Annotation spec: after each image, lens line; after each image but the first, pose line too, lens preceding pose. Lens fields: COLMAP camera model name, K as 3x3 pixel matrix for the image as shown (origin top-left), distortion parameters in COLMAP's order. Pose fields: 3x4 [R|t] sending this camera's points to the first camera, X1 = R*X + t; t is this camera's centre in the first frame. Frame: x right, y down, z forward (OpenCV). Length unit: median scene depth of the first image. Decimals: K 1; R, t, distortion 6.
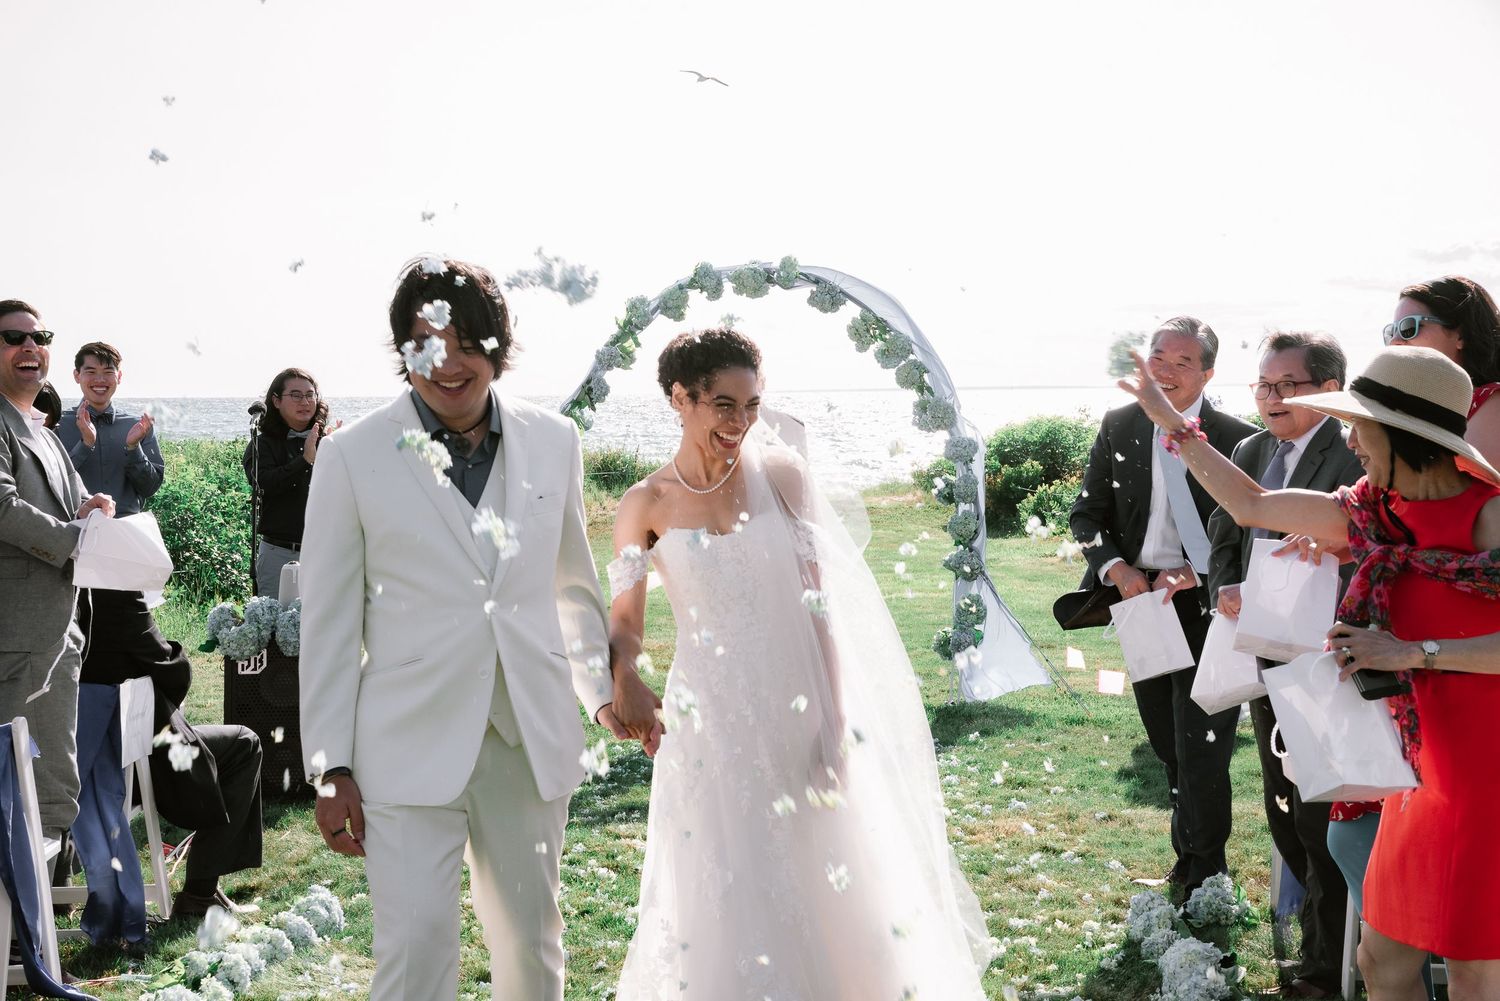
lens RADIAL K [[2702.1, 0, 750.0], [0, 2702.1, 500.5], [0, 0, 1]] dist [0.560880, -0.126162]
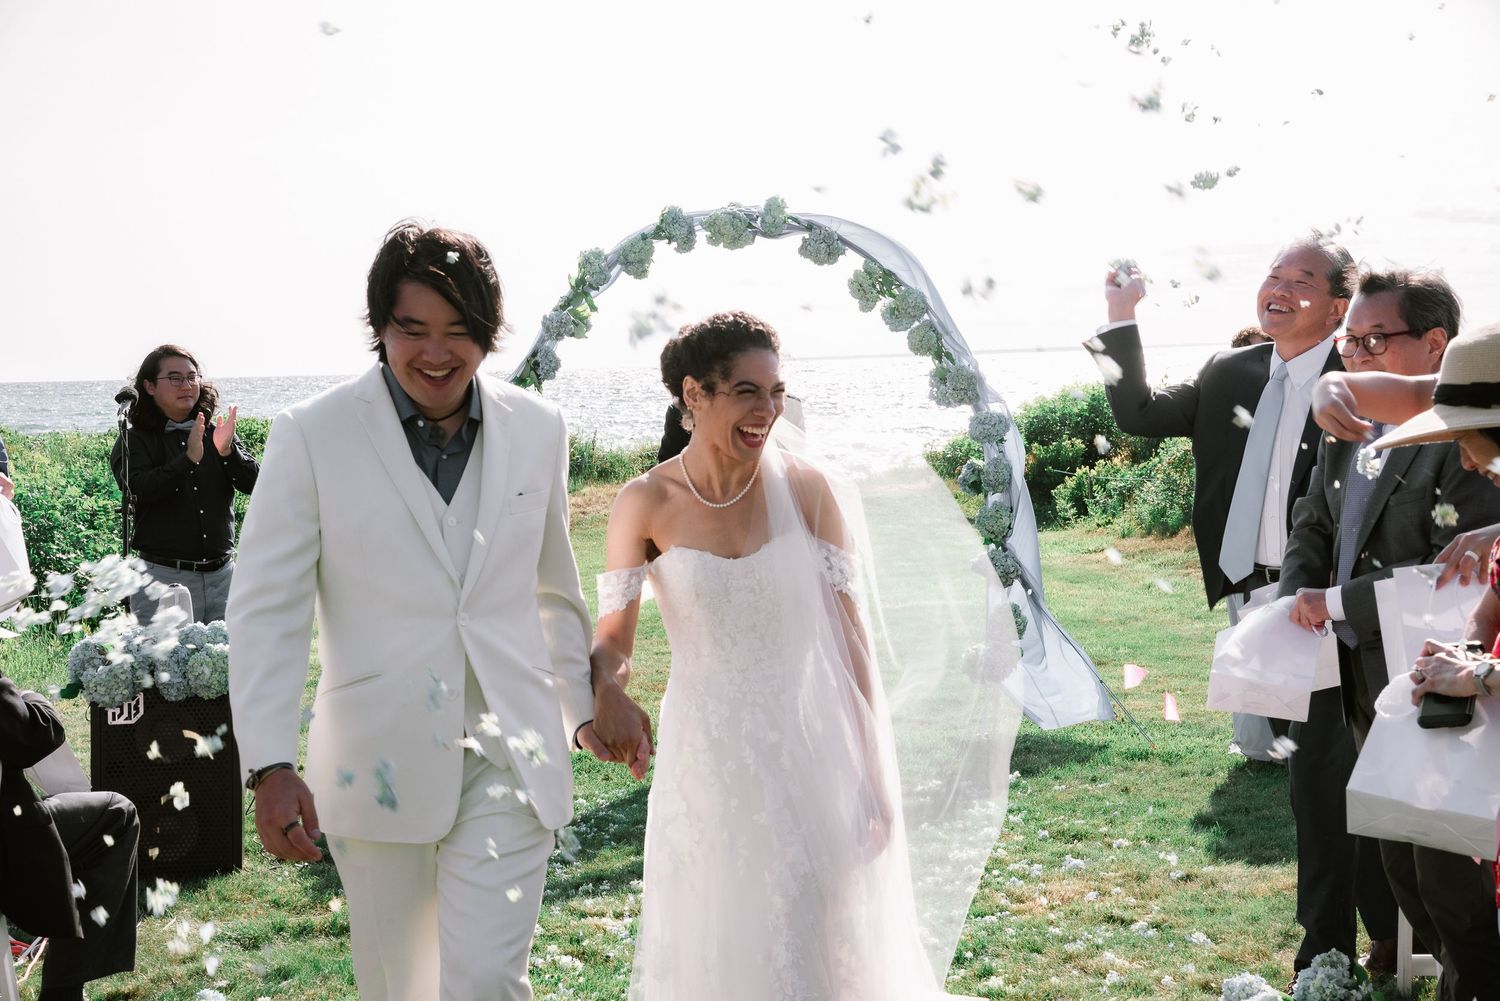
lens RADIAL K [[3208.3, 0, 750.0], [0, 3208.3, 500.5], [0, 0, 1]] dist [0.769939, 0.407153]
pose [[0.999727, -0.022393, 0.006702, -0.001943], [0.022372, 0.999744, 0.003298, -0.001540], [-0.006774, -0.003147, 0.999972, 0.023213]]
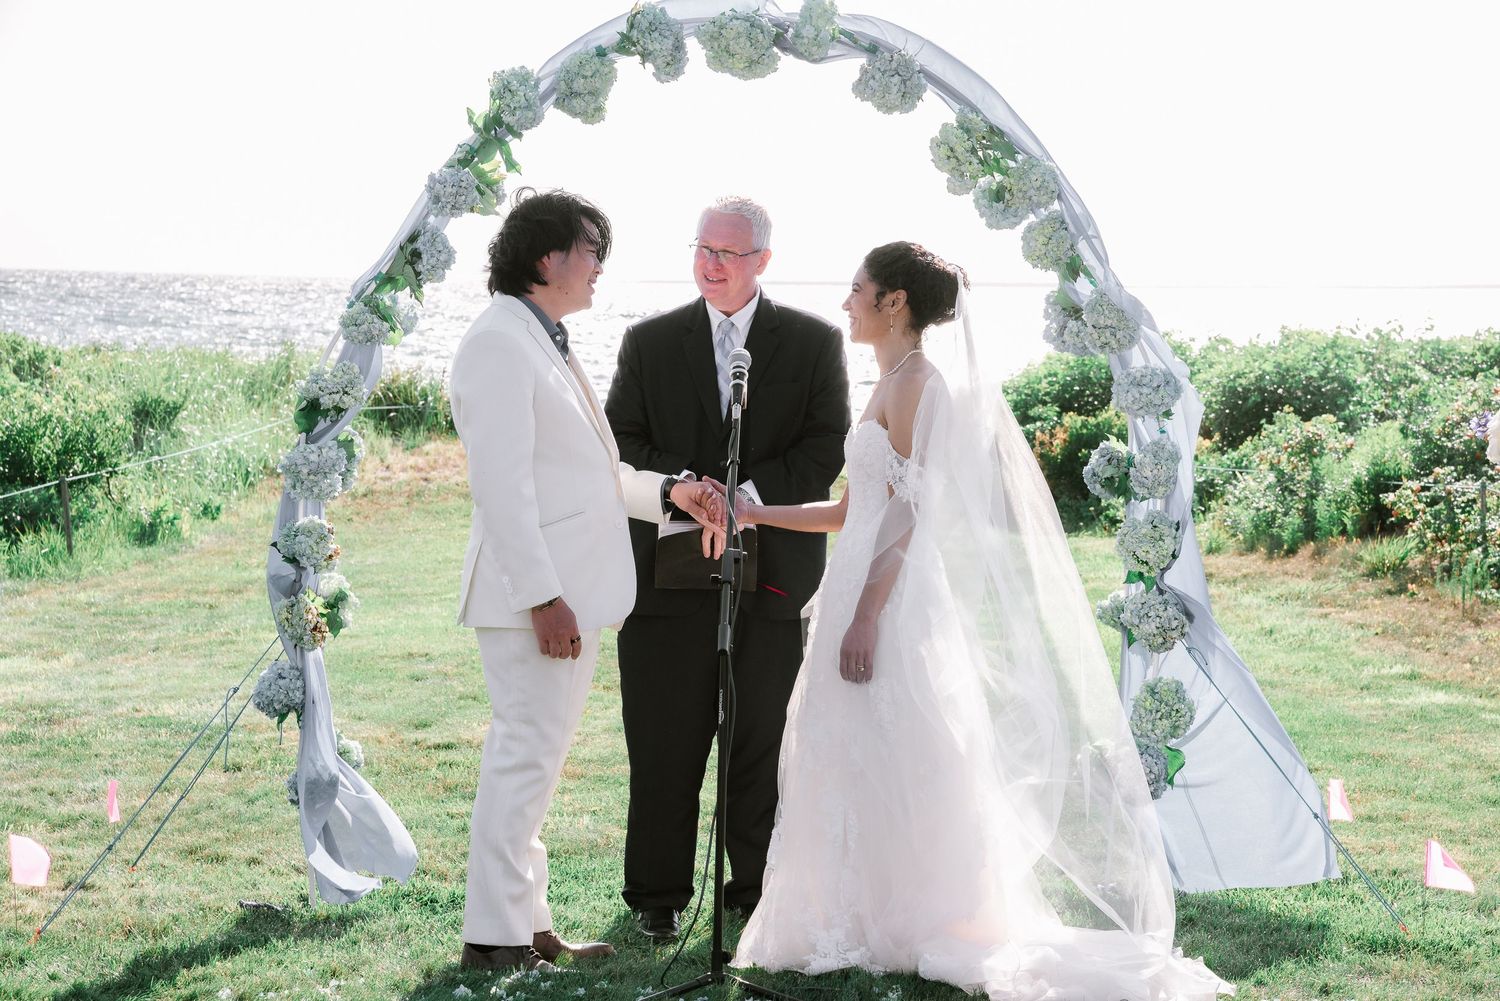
lens RADIAL K [[4246.8, 0, 750.0], [0, 4246.8, 500.5], [0, 0, 1]] dist [0.794533, -0.180537]
pose [[0.999134, 0.022023, 0.035306, -0.024767], [-0.022422, 0.999689, 0.010941, -0.005818], [-0.035054, -0.011723, 0.999317, 0.216732]]
